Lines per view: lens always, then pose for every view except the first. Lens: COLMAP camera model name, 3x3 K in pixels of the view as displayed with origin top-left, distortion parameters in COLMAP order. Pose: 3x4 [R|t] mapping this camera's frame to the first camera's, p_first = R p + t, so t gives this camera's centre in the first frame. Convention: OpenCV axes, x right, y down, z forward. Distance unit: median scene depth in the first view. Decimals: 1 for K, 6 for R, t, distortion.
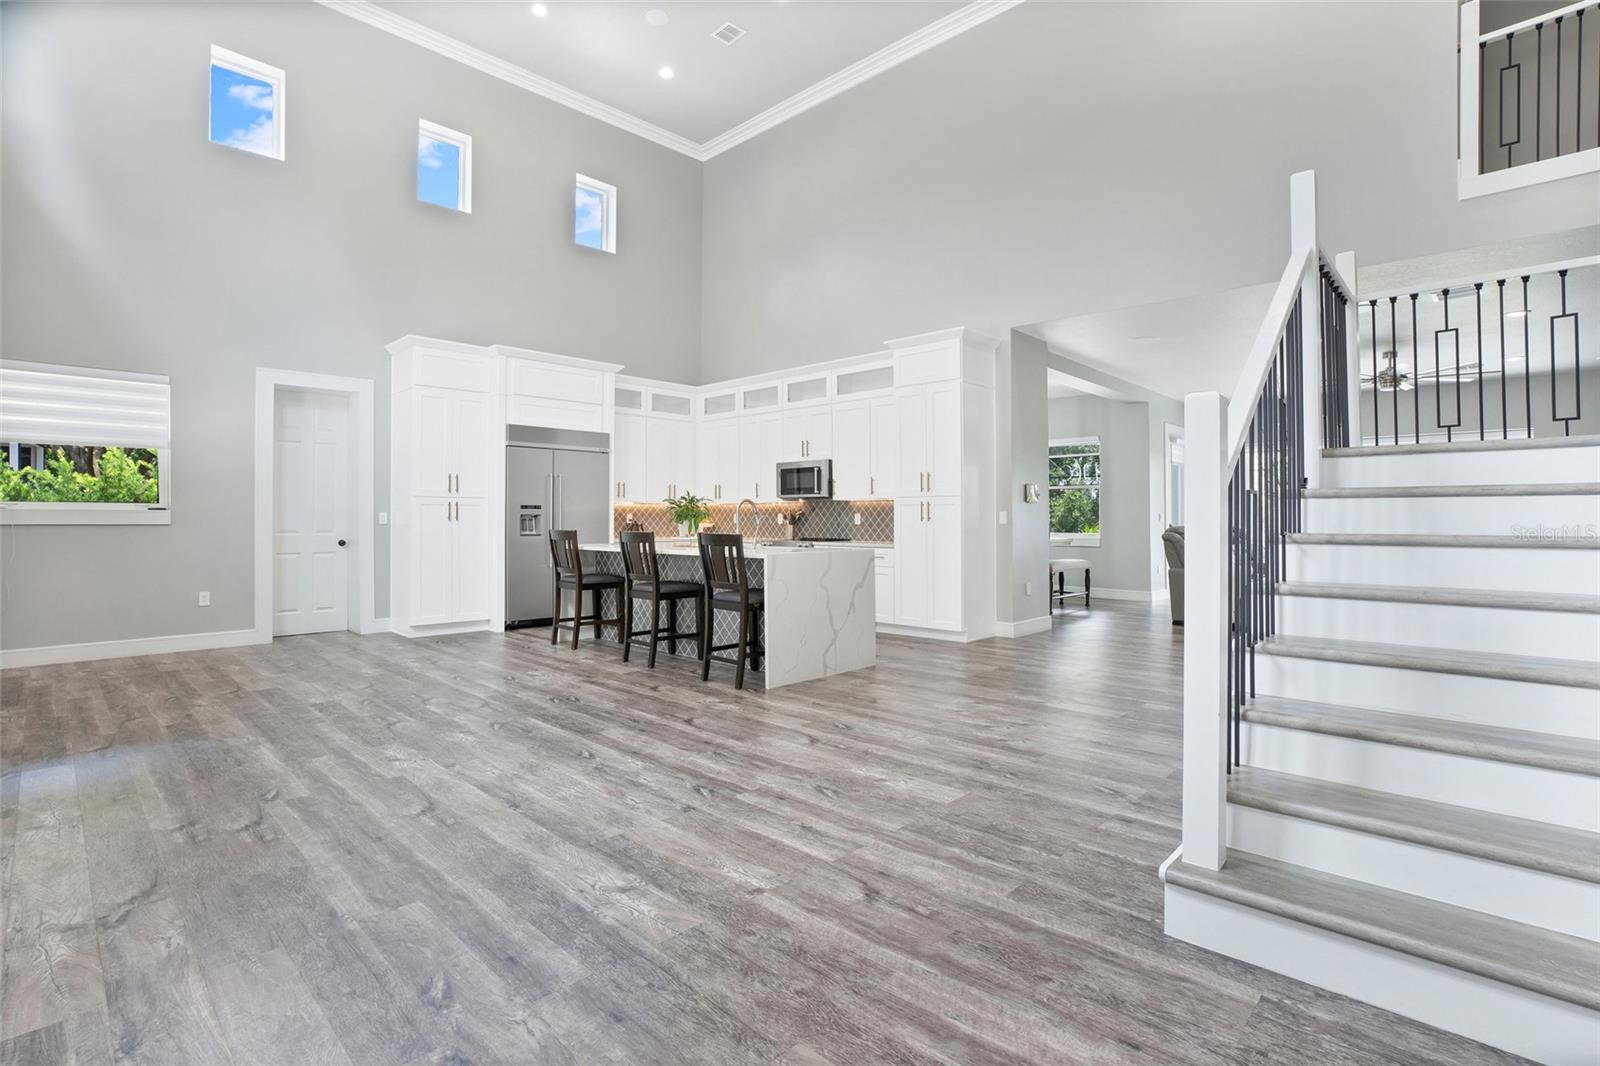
lens RADIAL K [[767.3, 0, 792.9], [0, 767.3, 514.1], [0, 0, 1]] dist [-0.065121, 0.030726]
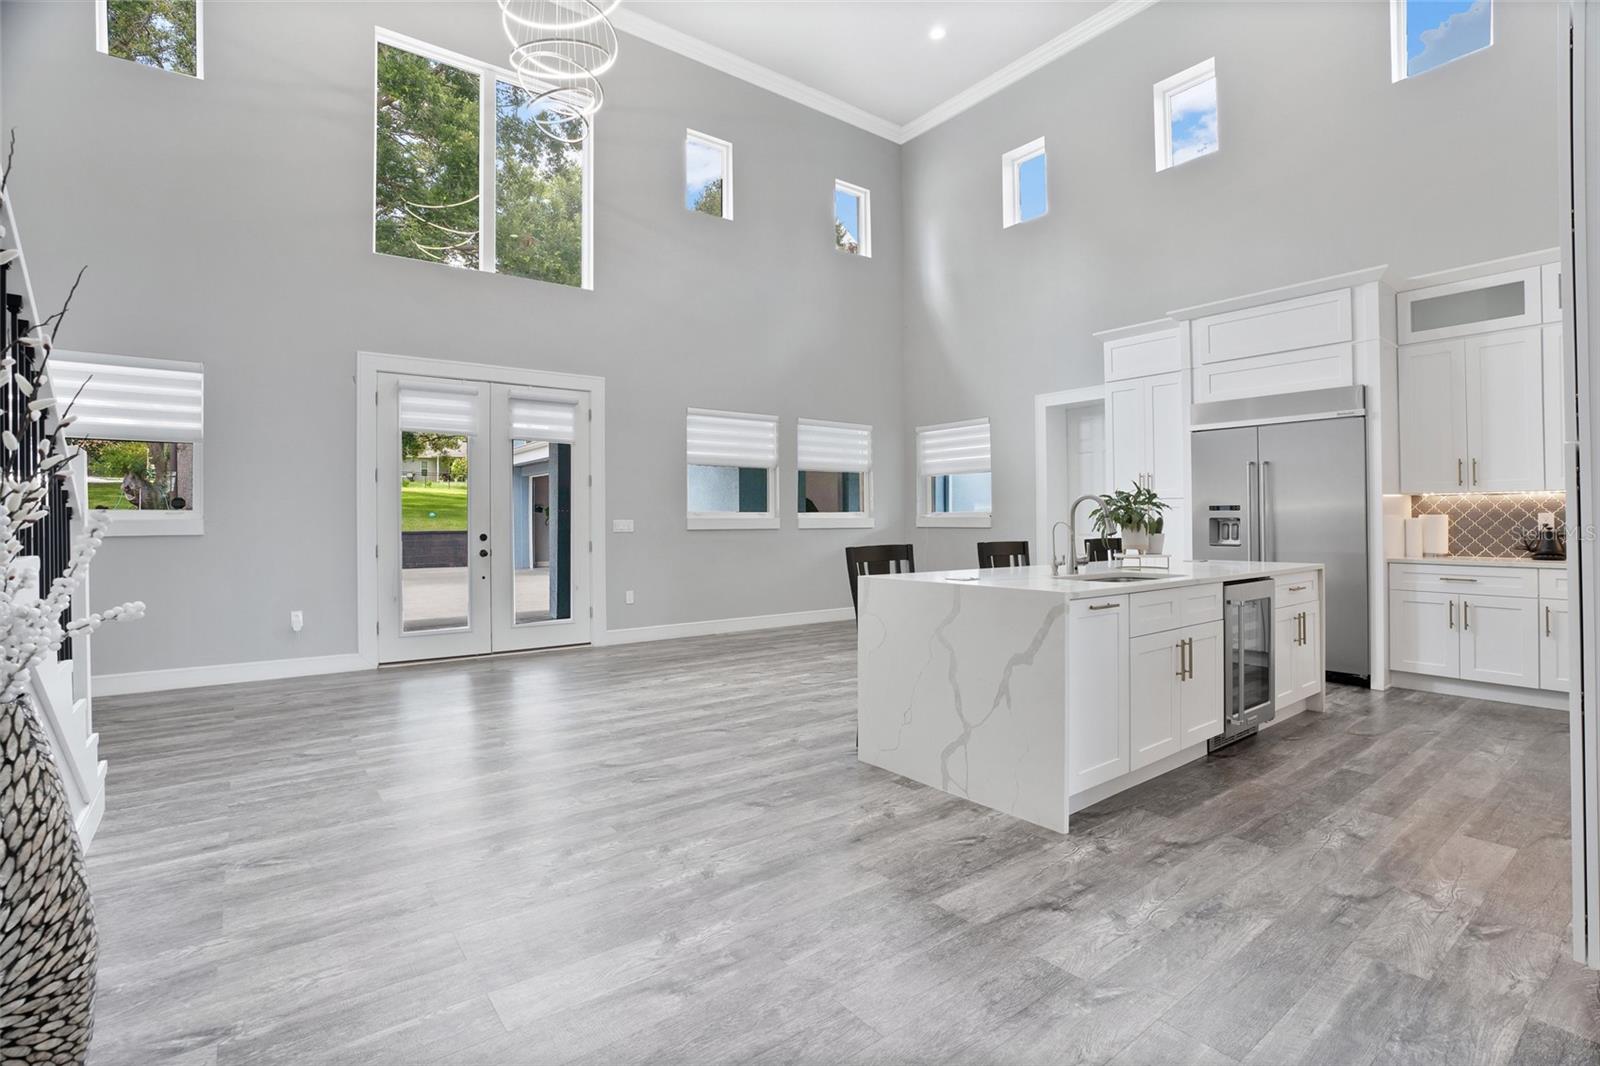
lens RADIAL K [[739.5, 0, 768.5], [0, 739.5, 523.9], [0, 0, 1]] dist [-0.065664, 0.020805]
pose [[-0.167034, 0.002959, -0.985947, 0.413855], [0.011169, 0.999937, 0.001109, 0.000592], [0.985888, -0.010827, -0.167057, 0.632730]]
